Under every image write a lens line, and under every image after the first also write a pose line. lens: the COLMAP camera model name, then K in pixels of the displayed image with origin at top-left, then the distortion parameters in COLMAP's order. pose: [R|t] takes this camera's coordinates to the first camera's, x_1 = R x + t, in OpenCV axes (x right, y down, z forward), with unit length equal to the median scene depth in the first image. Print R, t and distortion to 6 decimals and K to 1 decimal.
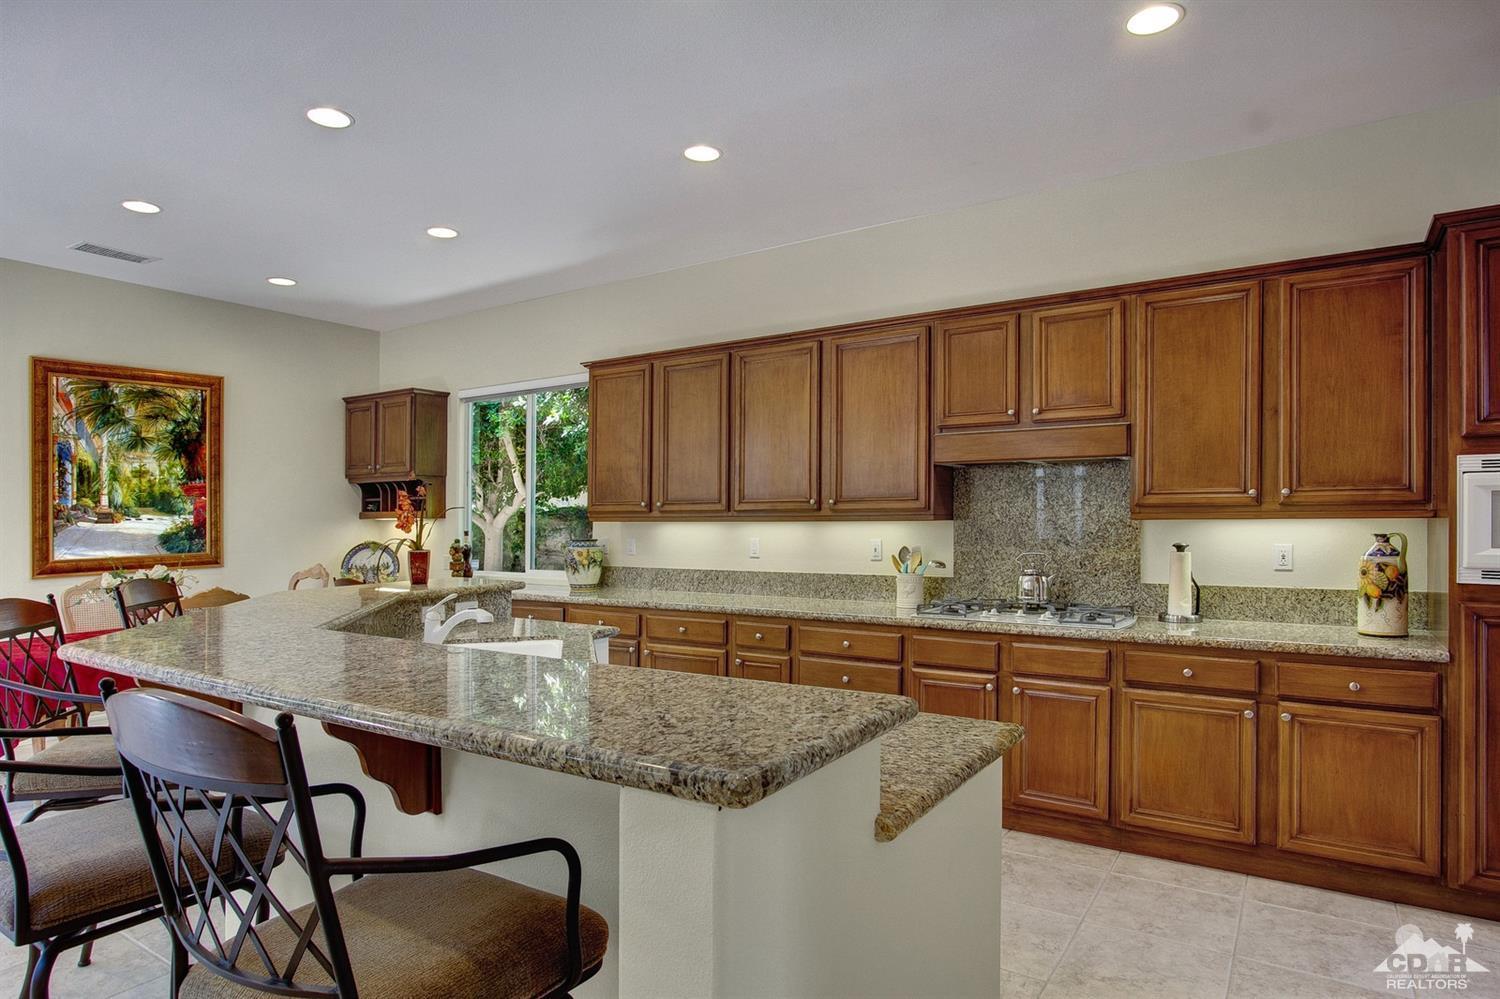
lens RADIAL K [[844.8, 0, 754.9], [0, 844.8, 500.0], [0, 0, 1]] dist [-0.005028, -0.002684]
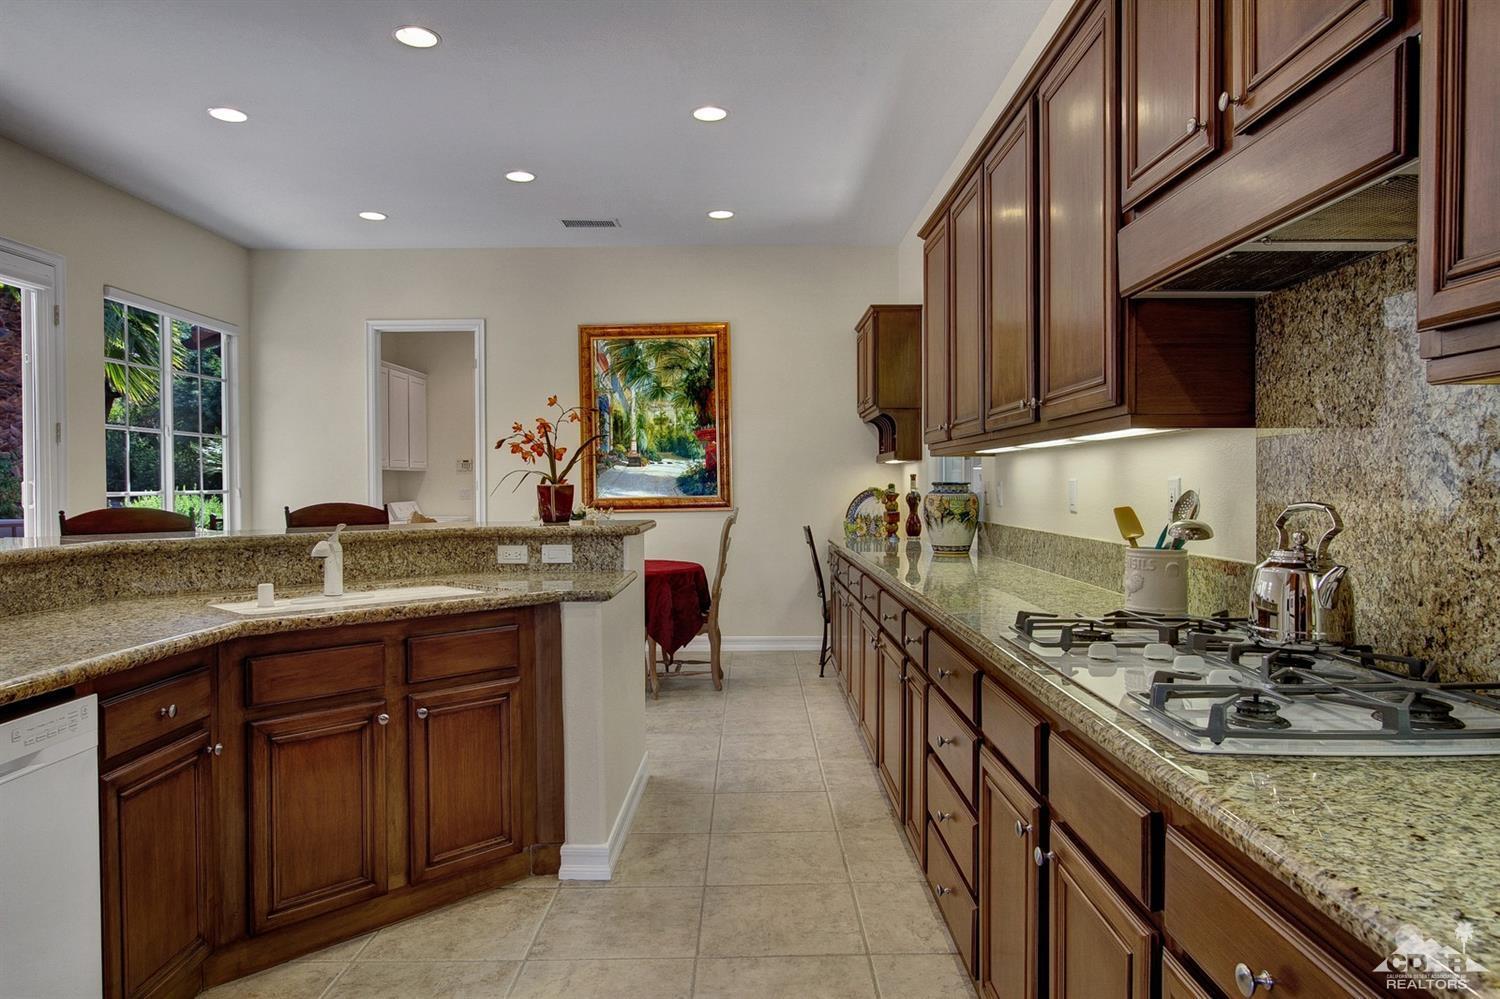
lens RADIAL K [[967.9, 0, 751.1], [0, 967.9, 492.3], [0, 0, 1]] dist [-0.019517, 0.017987]
pose [[0.551203, 0.012512, -0.834278, 0.380289], [0.017600, 0.999491, 0.026619, 0.029812], [0.834186, -0.029356, 0.550702, 0.412071]]
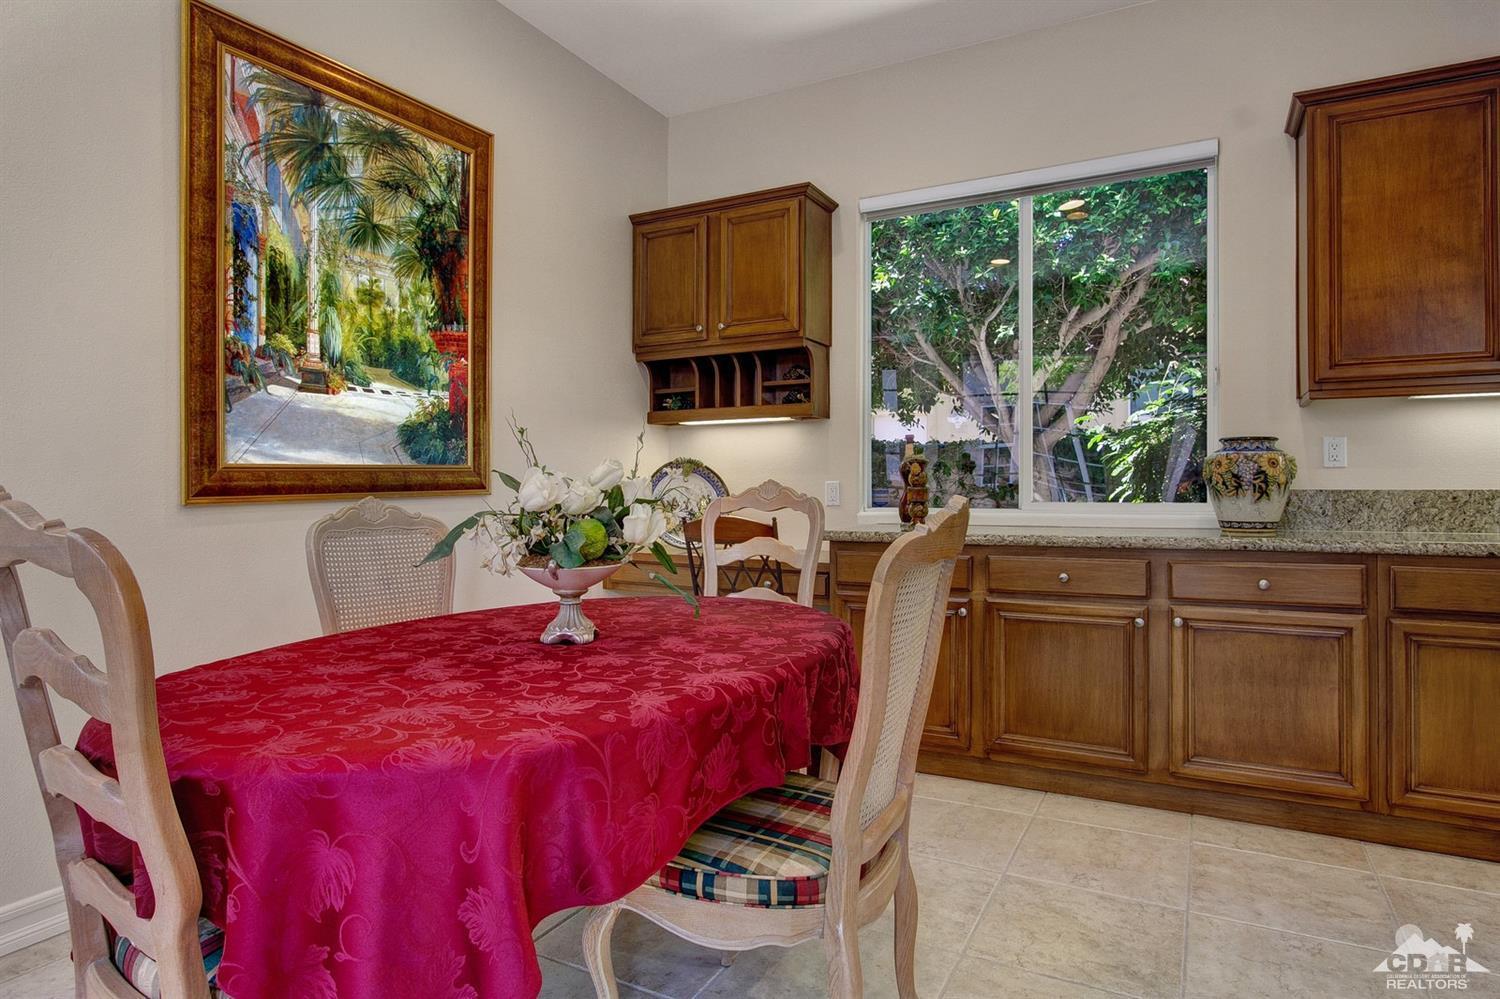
lens RADIAL K [[844.8, 0, 749.5], [0, 844.8, 476.1], [0, 0, 1]] dist [-0.005028, -0.002684]
pose [[0.995765, 0.006828, 0.091684, -0.561787], [-0.007624, 0.999936, 0.008339, 0.067722], [-0.091621, -0.009002, 0.995753, 0.496266]]
